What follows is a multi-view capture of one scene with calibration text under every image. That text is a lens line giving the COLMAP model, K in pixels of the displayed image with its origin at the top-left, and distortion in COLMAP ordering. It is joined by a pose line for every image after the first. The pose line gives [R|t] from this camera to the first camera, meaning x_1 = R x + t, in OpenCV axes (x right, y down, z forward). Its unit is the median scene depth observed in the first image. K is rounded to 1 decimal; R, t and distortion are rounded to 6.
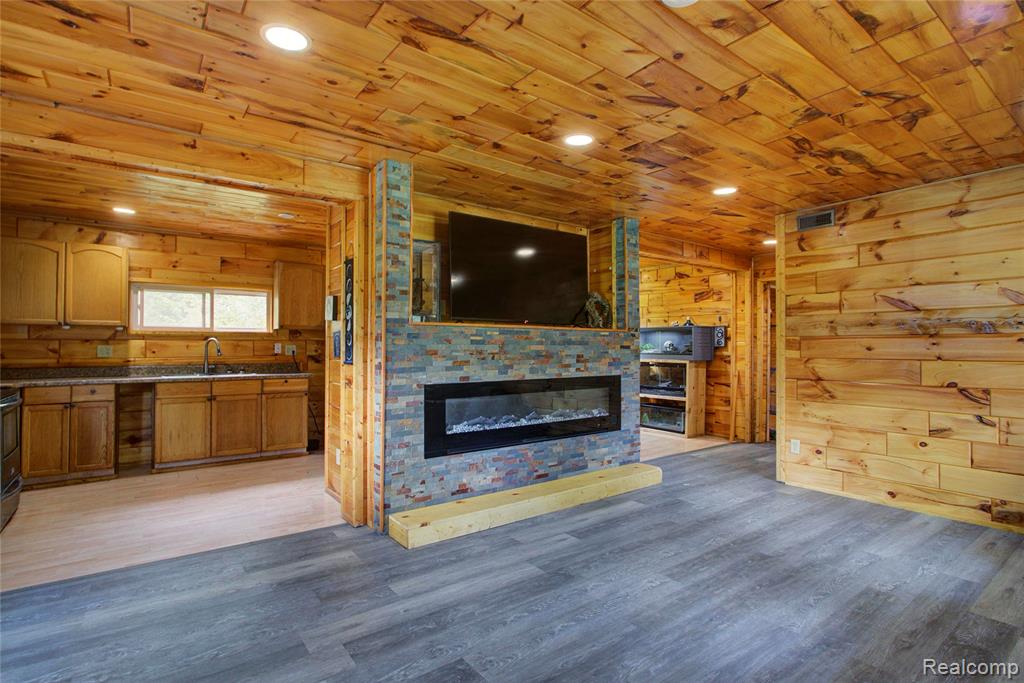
lens RADIAL K [[496.6, 0, 502.6], [0, 496.6, 344.9], [0, 0, 1]] dist [-0.016354, 0.004579]
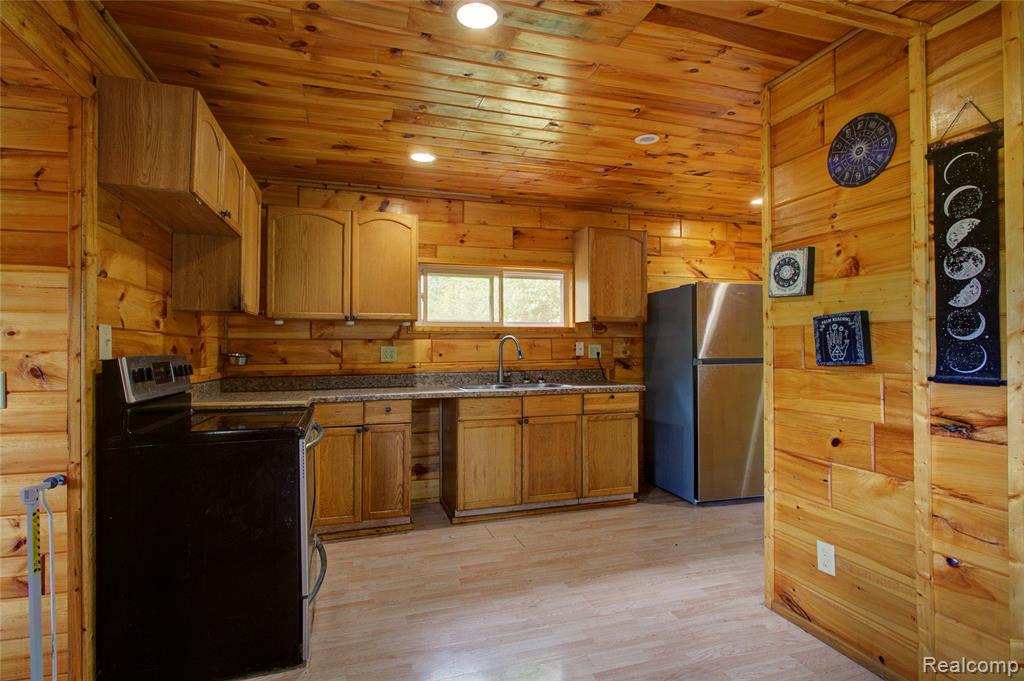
lens RADIAL K [[496.6, 0, 502.6], [0, 496.6, 343.9], [0, 0, 1]] dist [-0.016354, 0.004579]
pose [[0.945891, -0.009365, -0.324350, -0.392064], [0.008432, 0.999955, -0.004283, 0.001947], [0.324375, 0.001317, 0.945928, 0.327296]]
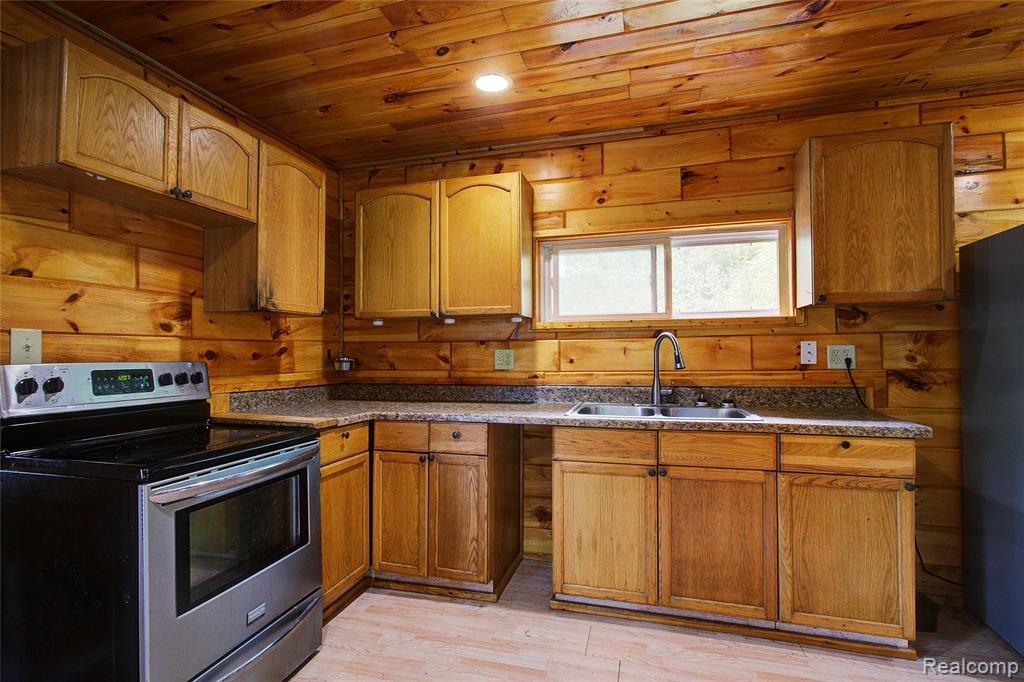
lens RADIAL K [[496.6, 0, 502.6], [0, 496.6, 344.4], [0, 0, 1]] dist [-0.016354, 0.004579]
pose [[0.604047, -0.018187, -0.796741, -0.330033], [0.012514, 0.999833, -0.013335, 0.002640], [0.796850, -0.001916, 0.604174, 0.640925]]
